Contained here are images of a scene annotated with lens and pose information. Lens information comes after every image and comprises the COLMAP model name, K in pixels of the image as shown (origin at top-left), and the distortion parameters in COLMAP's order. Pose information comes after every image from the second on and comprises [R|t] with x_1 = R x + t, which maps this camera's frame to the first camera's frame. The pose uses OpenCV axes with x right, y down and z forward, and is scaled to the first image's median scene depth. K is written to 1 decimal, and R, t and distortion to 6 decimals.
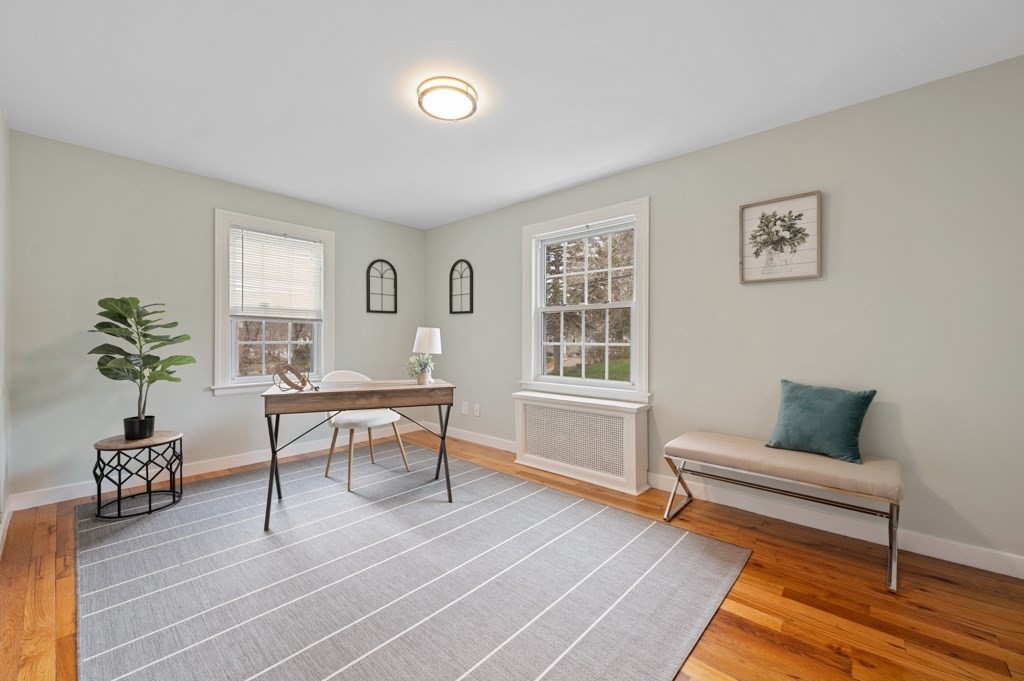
lens RADIAL K [[405.9, 0, 508.0], [0, 405.9, 341.9], [0, 0, 1]] dist [-0.001466, -0.000306]
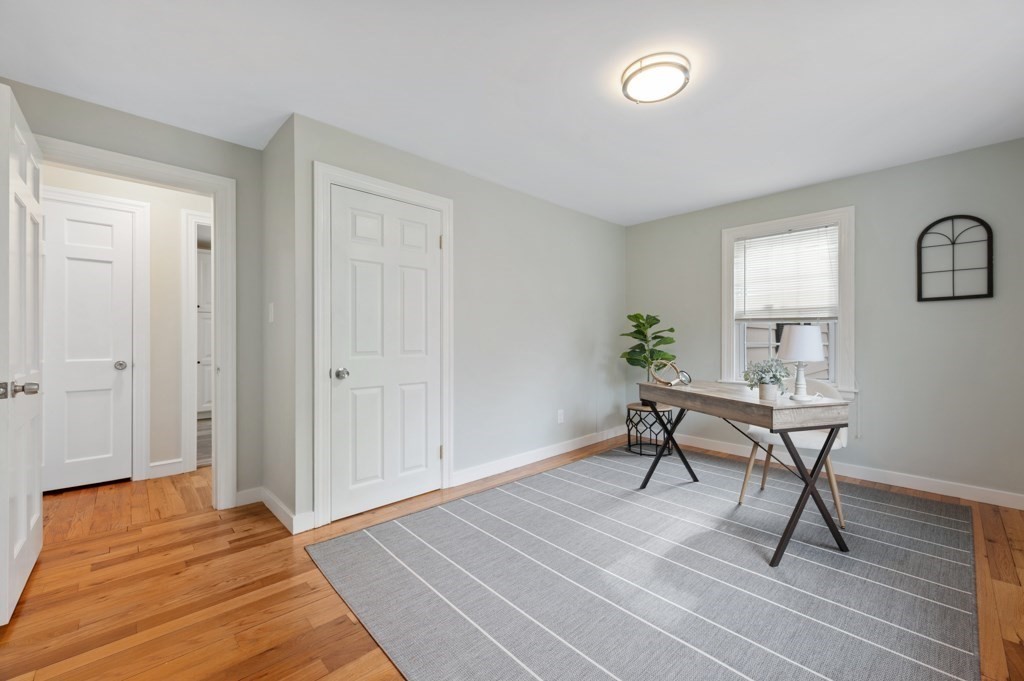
lens RADIAL K [[405.9, 0, 508.2], [0, 405.9, 337.7], [0, 0, 1]] dist [-0.001466, -0.000306]
pose [[-0.086127, -0.005137, -0.996271, 0.495361], [-0.009045, 0.999950, -0.004374, -0.003457], [0.996243, 0.008635, -0.086169, 0.469603]]
